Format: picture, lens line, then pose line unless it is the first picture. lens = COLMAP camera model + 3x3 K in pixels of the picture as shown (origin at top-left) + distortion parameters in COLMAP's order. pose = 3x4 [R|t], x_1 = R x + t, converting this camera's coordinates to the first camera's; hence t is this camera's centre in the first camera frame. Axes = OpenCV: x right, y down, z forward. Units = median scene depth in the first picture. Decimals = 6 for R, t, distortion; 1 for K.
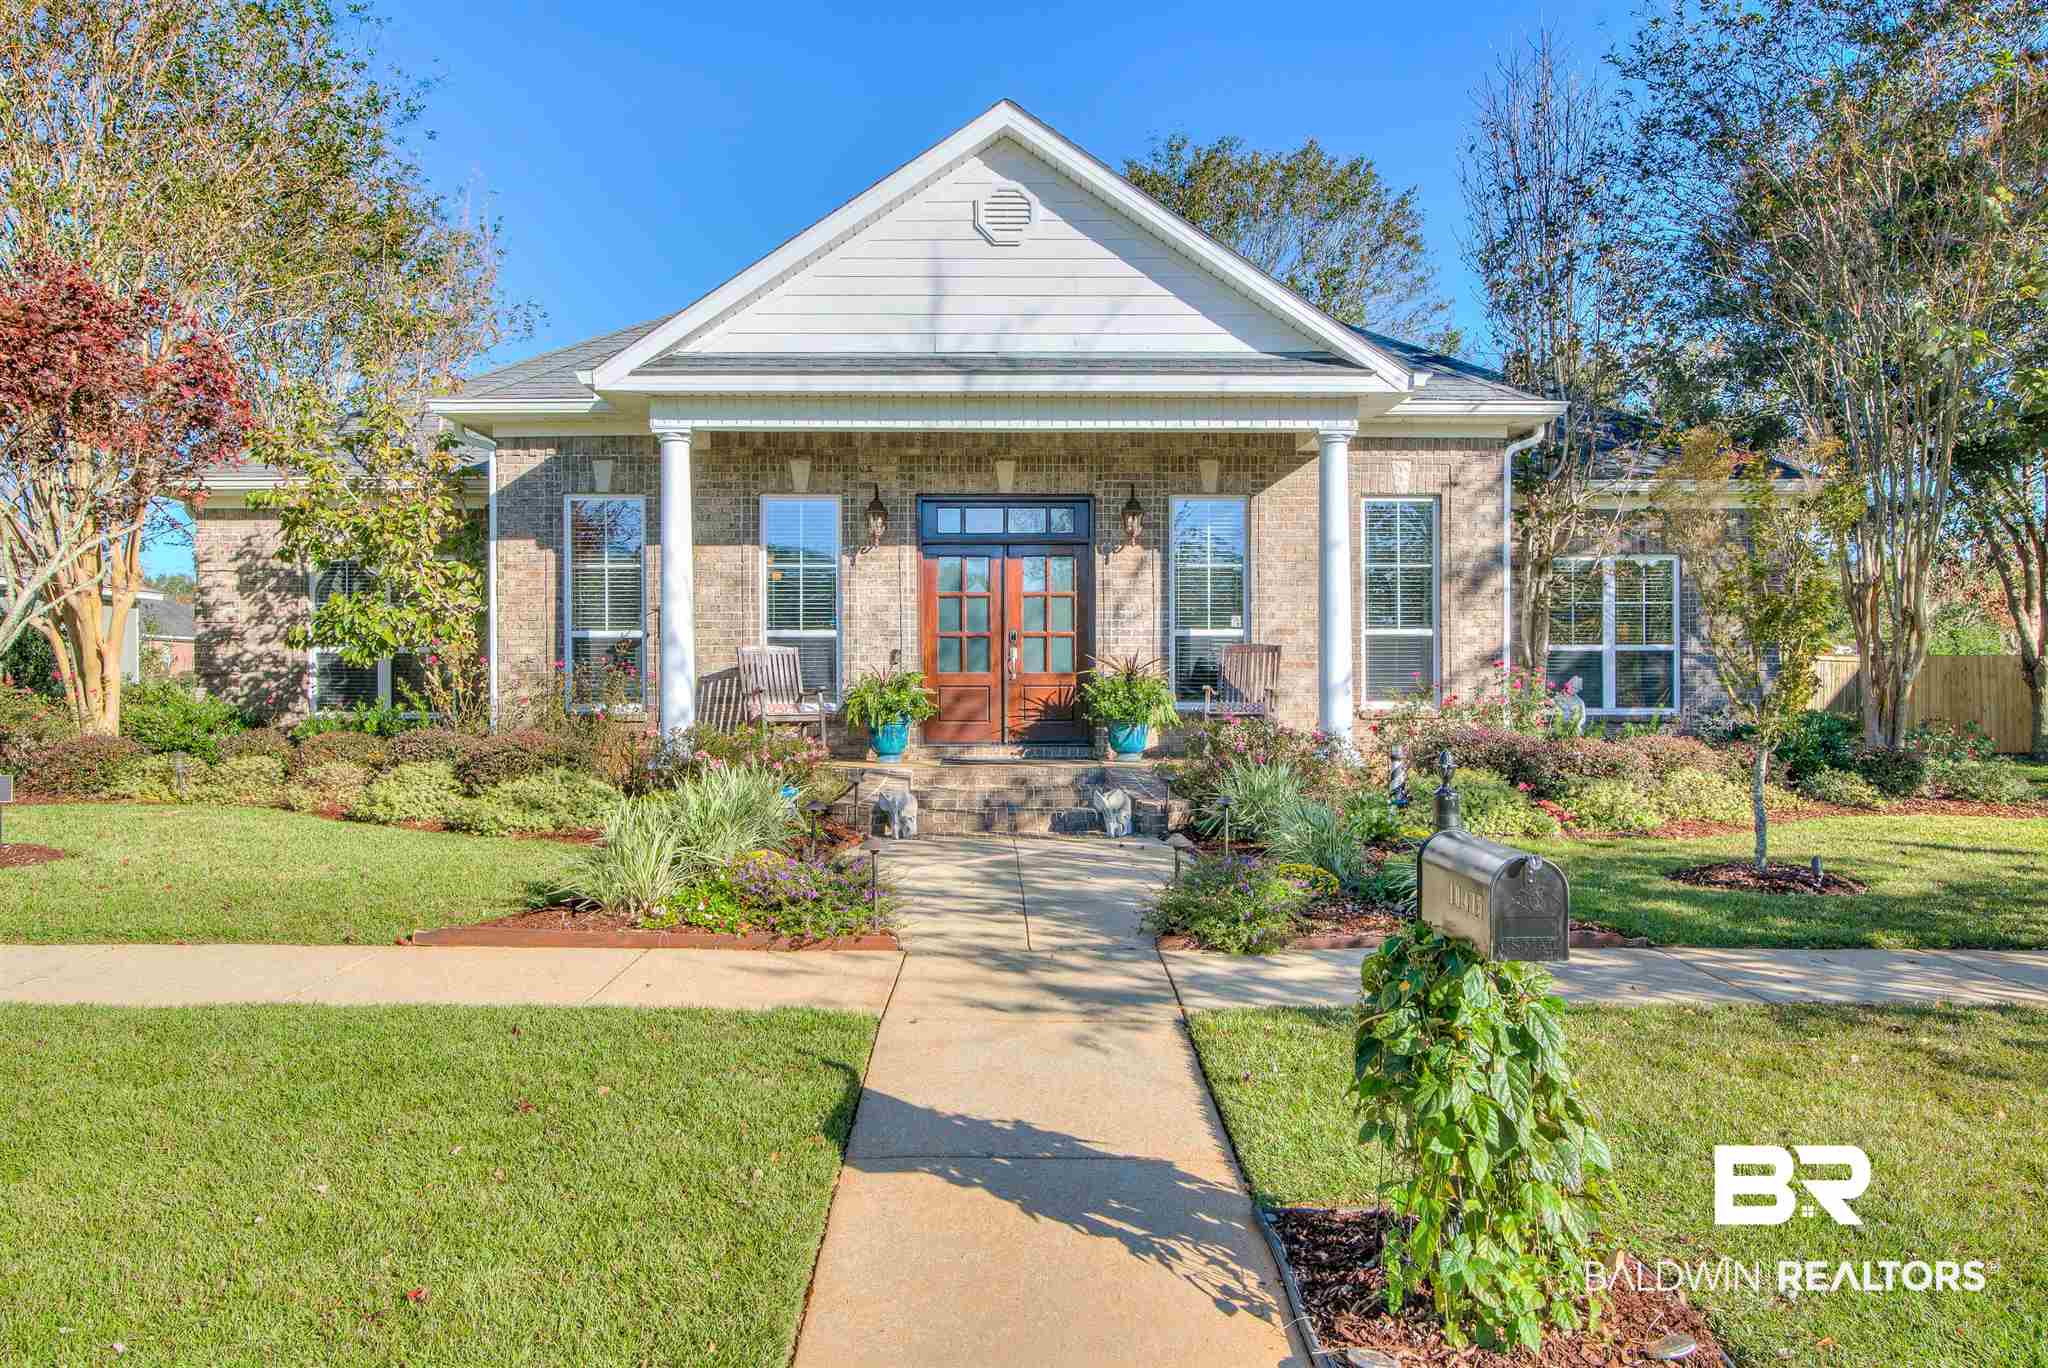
lens RADIAL K [[1040.2, 0, 1030.6], [0, 1040.2, 667.3], [0, 0, 1]] dist [-0.002229, 0.000398]
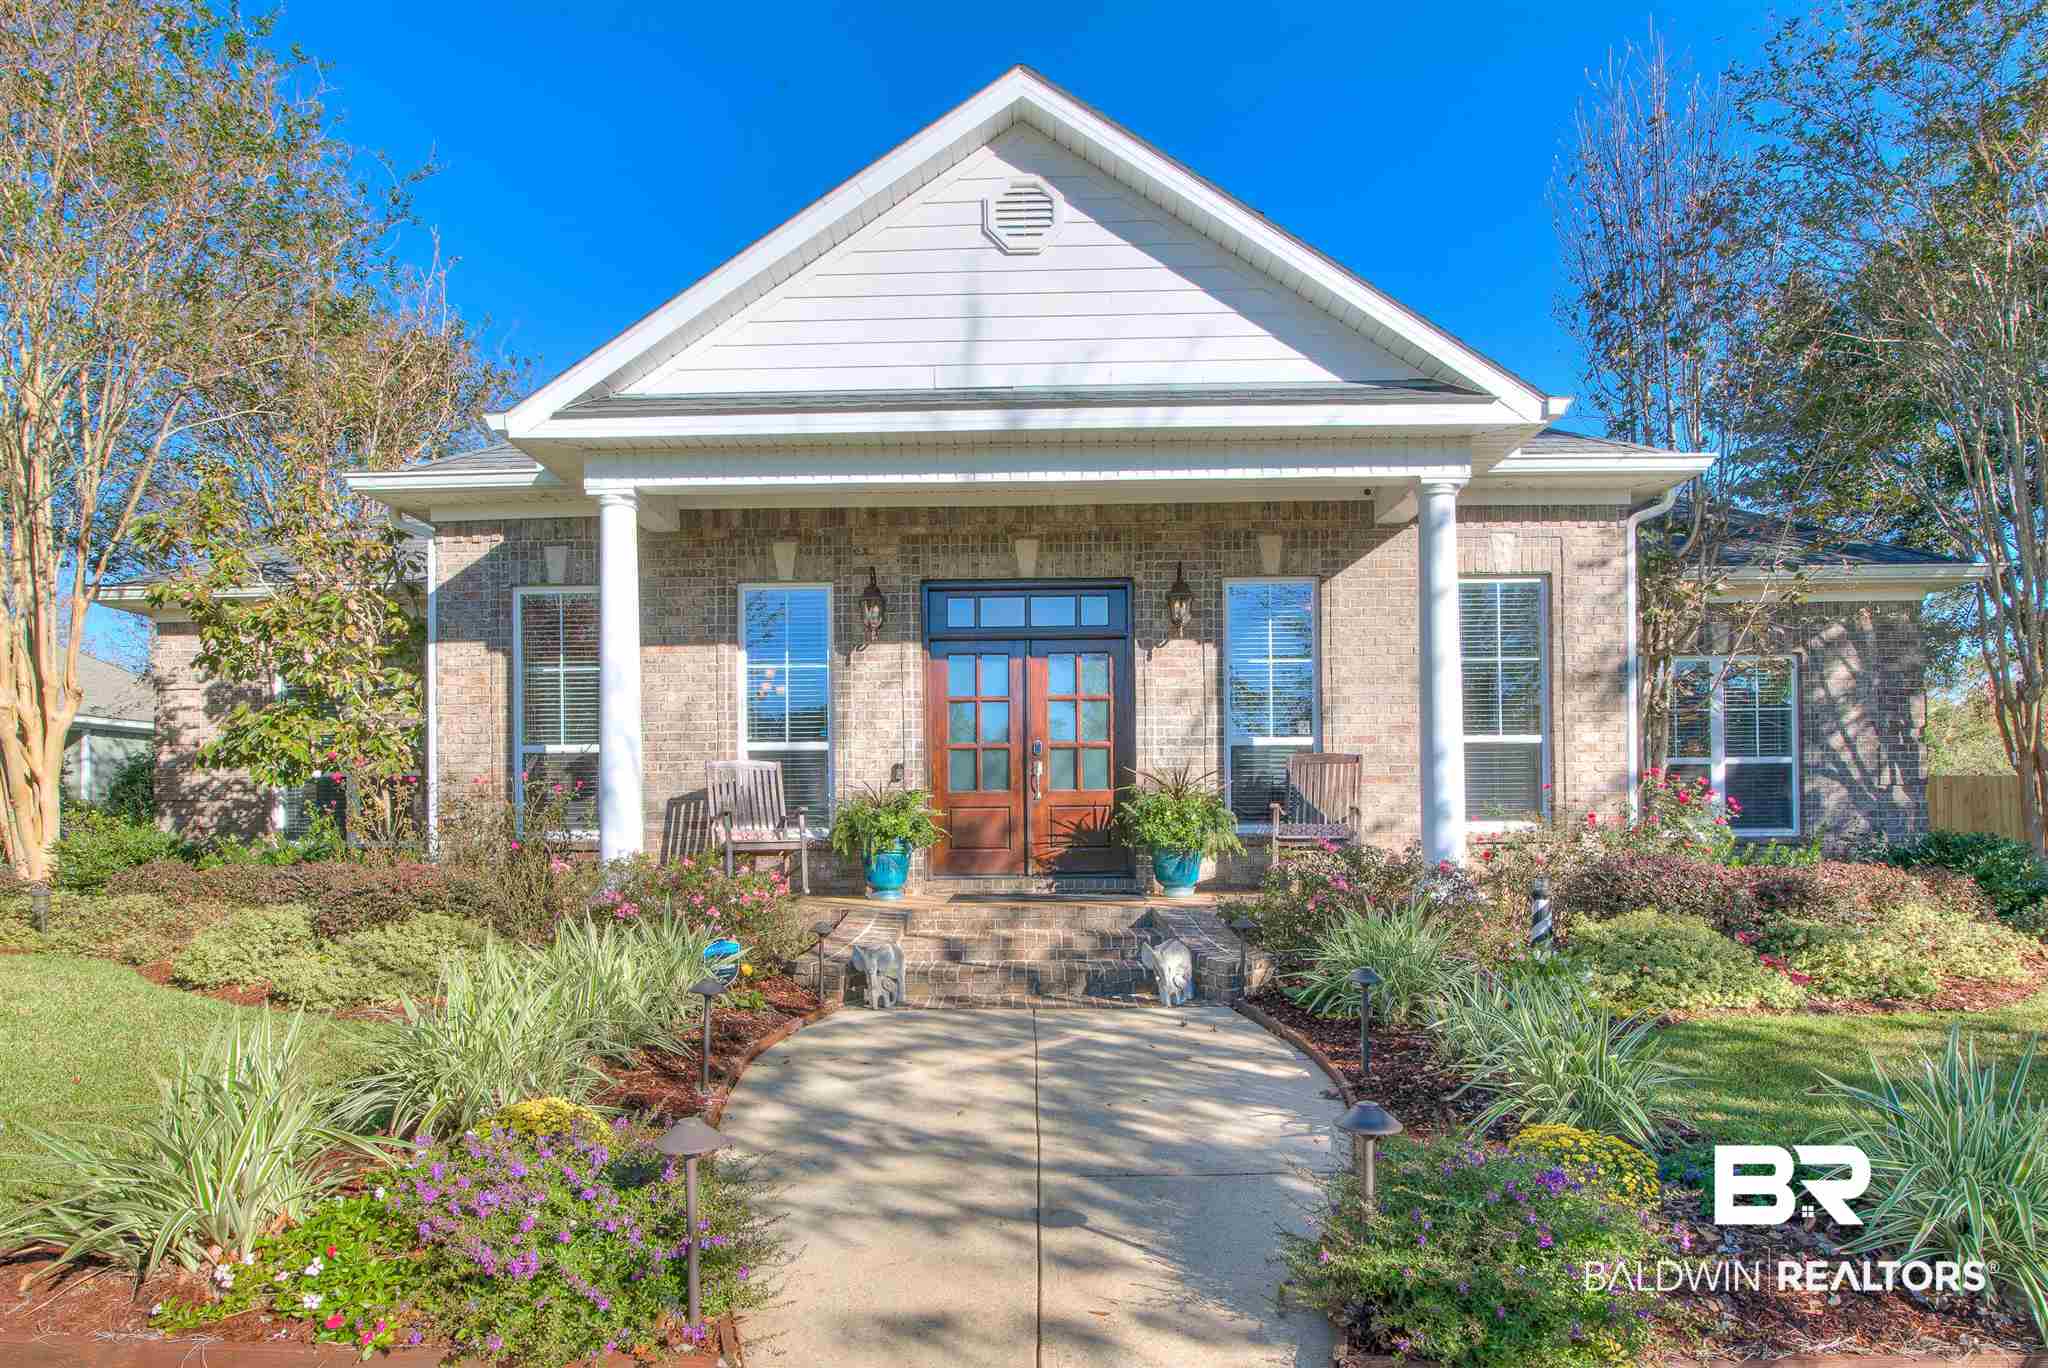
lens RADIAL K [[983.5, 0, 1023.2], [0, 983.5, 799.1], [0, 0, 1]] dist [0.002284, 0.000321]
pose [[0.999111, -0.007447, -0.041484, 0.004479], [0.007509, 0.999971, 0.001324, 0.010809], [0.041473, -0.001635, 0.999138, 0.208039]]
